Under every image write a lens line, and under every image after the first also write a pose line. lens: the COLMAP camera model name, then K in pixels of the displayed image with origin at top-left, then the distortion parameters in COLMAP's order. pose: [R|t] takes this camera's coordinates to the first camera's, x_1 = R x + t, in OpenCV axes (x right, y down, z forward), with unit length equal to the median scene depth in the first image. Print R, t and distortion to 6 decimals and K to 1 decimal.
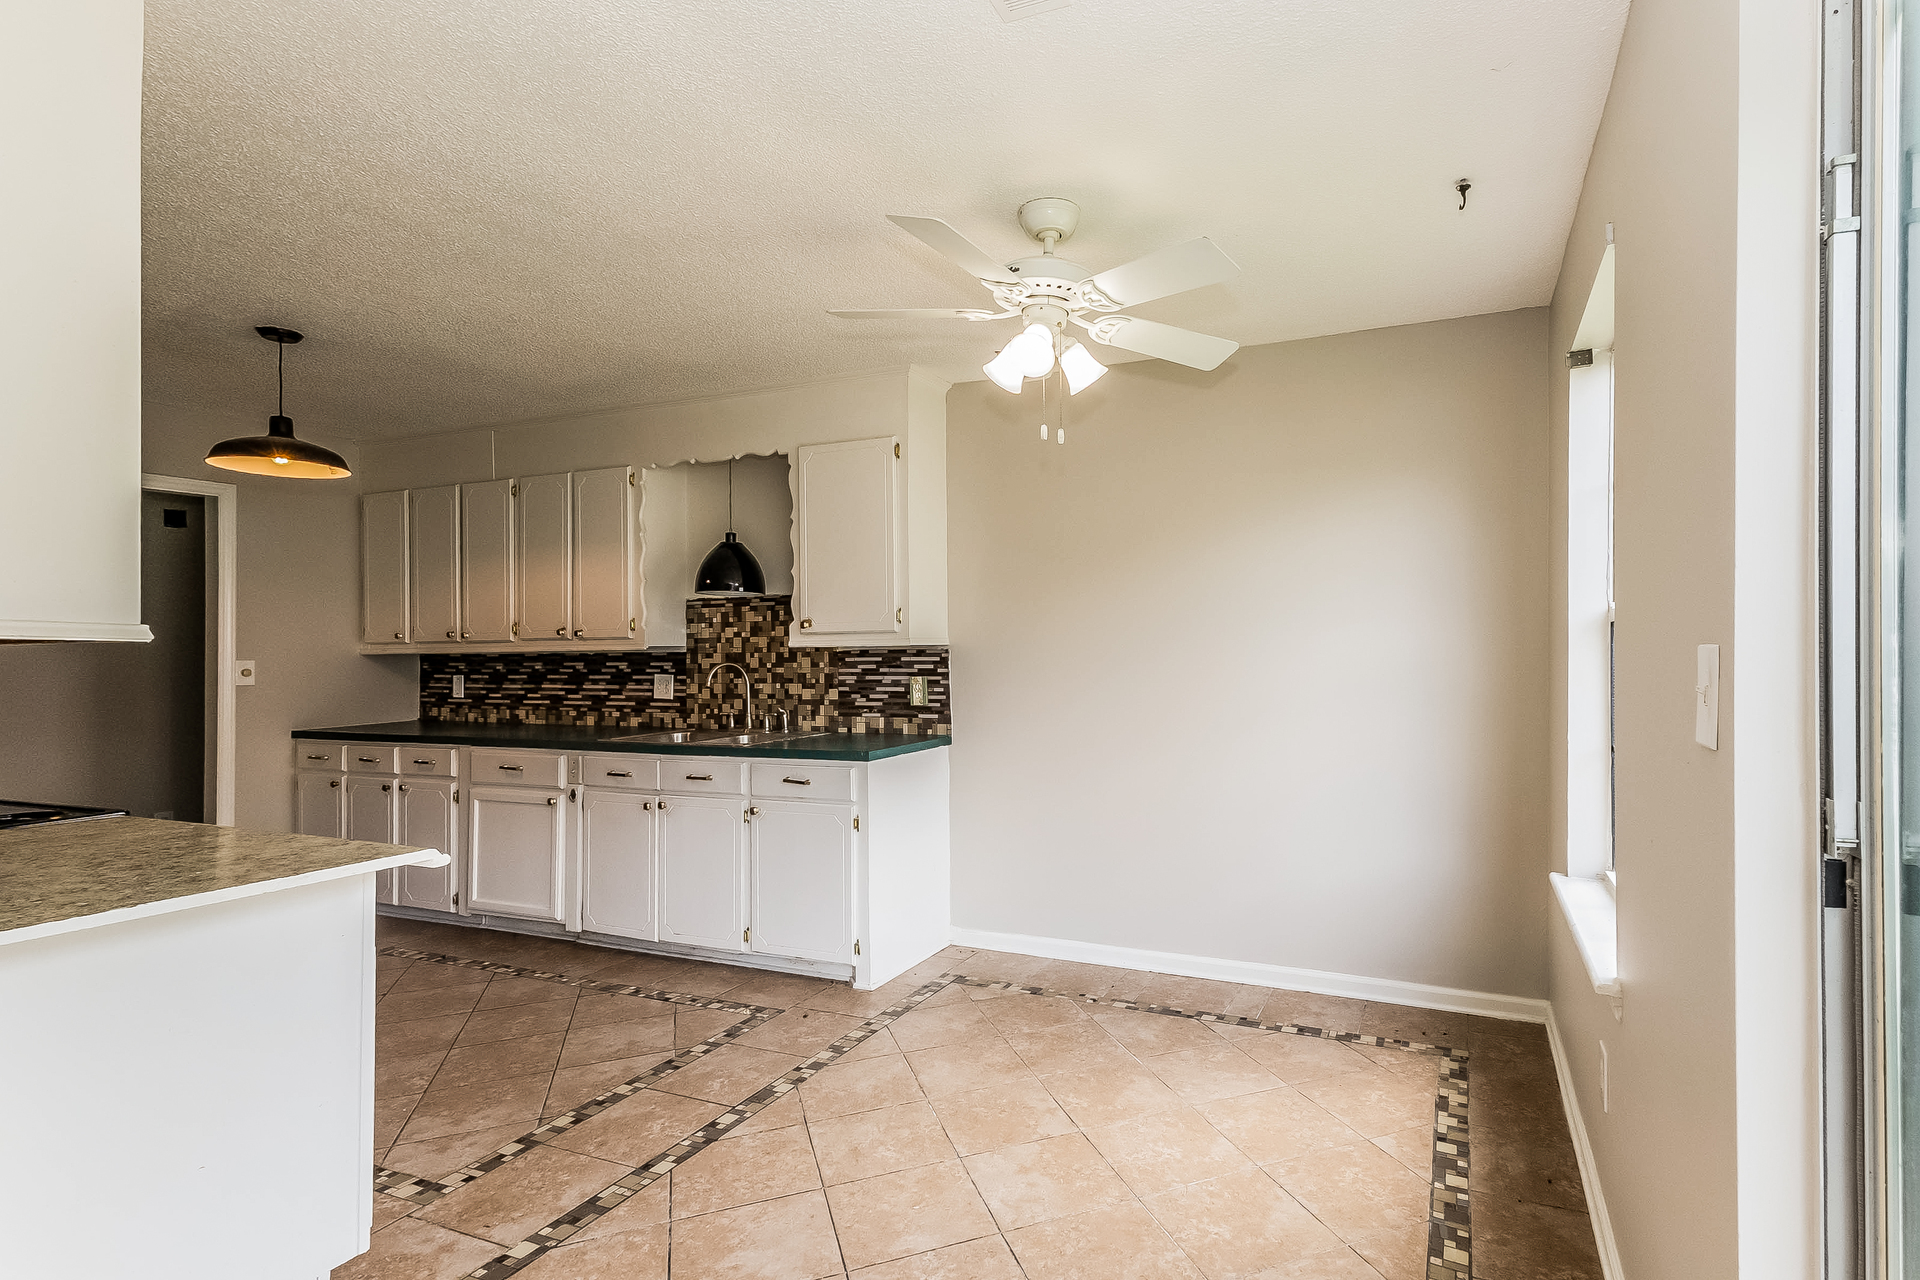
lens RADIAL K [[938.2, 0, 1070.5], [0, 938.2, 653.6], [0, 0, 1]] dist [0.027392, 0.000096]
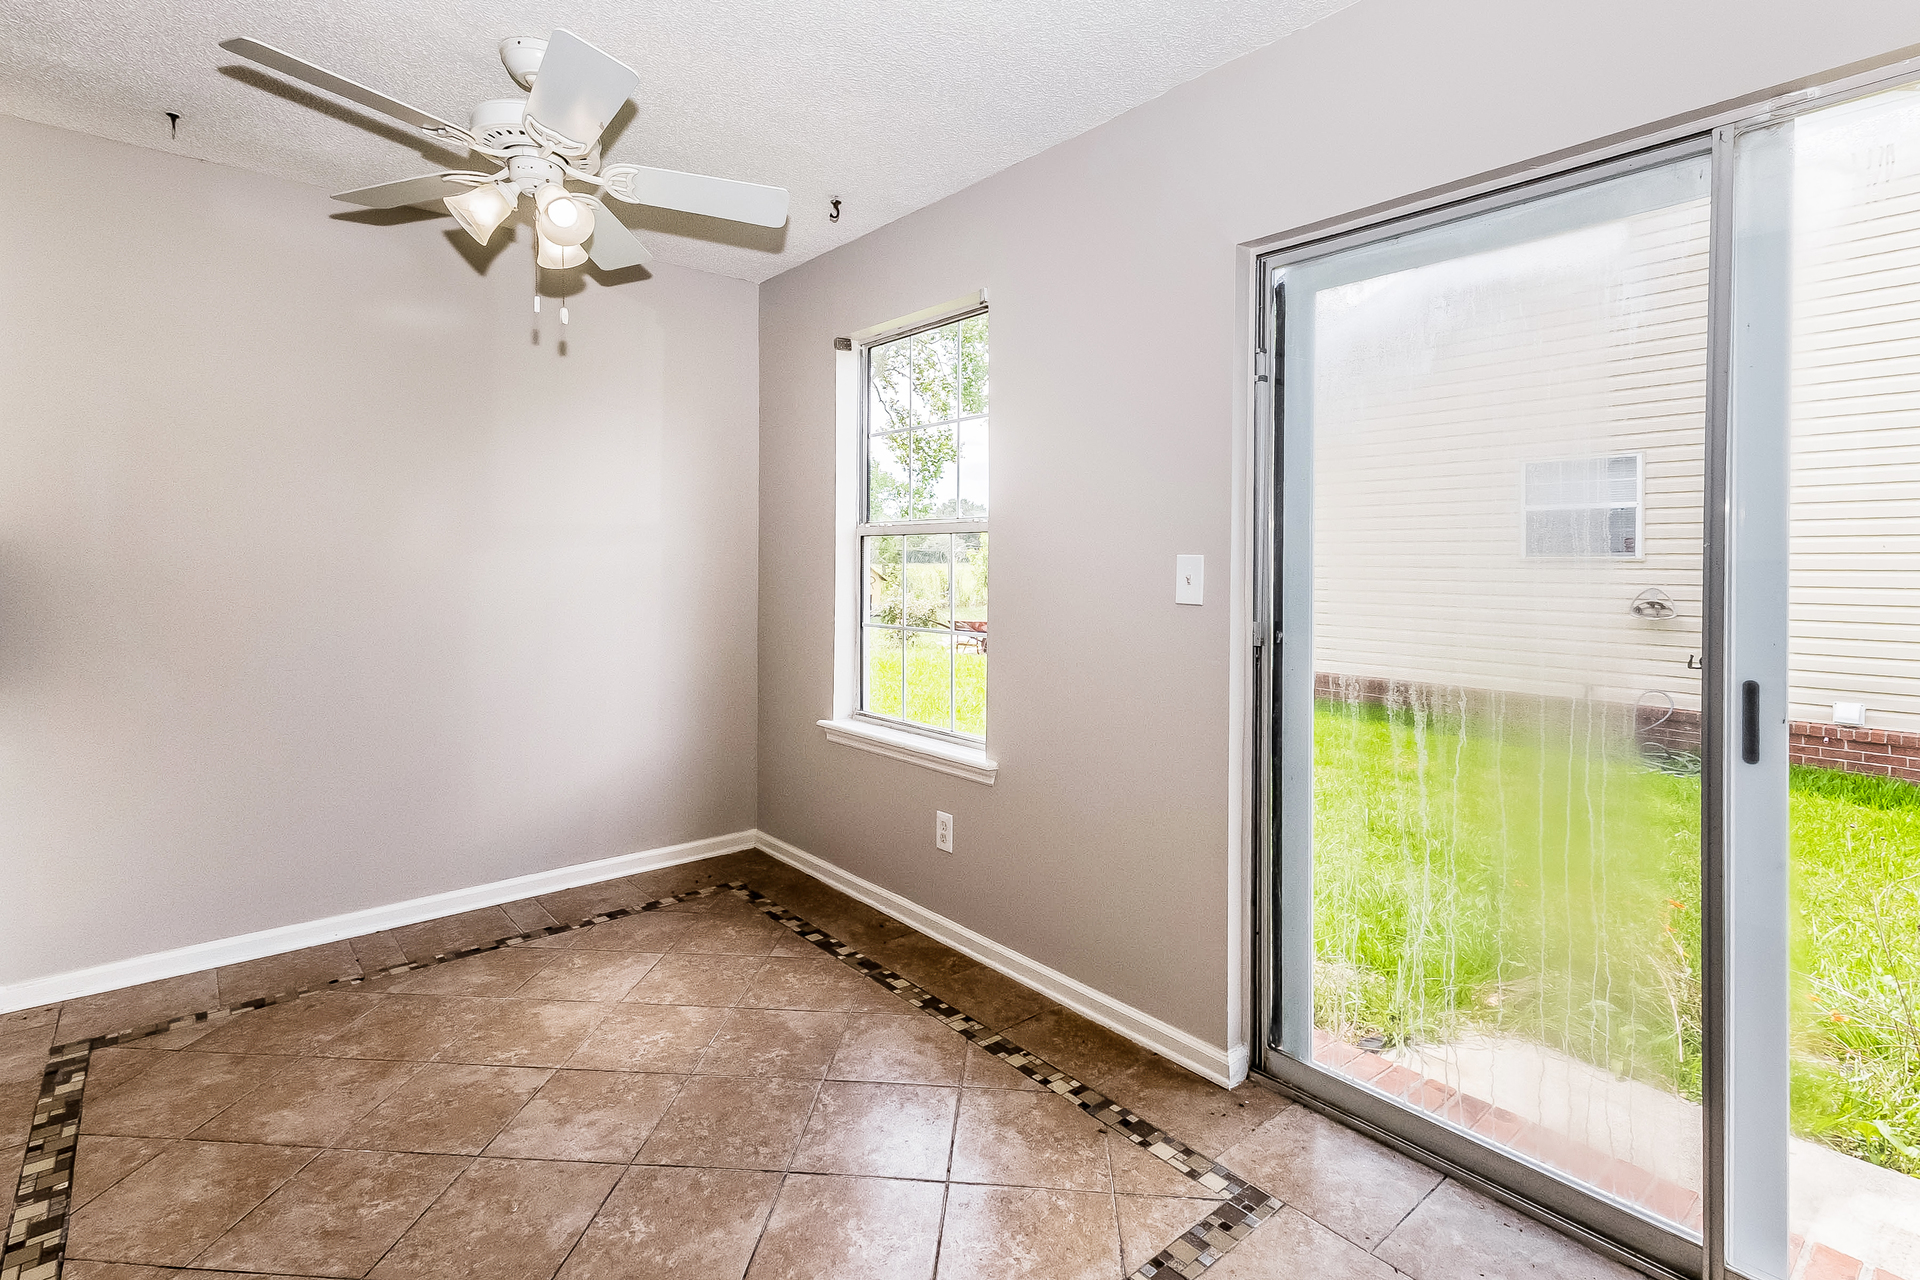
lens RADIAL K [[931.7, 0, 956.0], [0, 931.7, 556.9], [0, 0, 1]] dist [0.000496, 0.000077]
pose [[0.465174, 0.002342, 0.885216, -0.356972], [-0.001967, 0.999997, -0.001612, 0.001769], [-0.885217, -0.000991, 0.465177, 0.132370]]
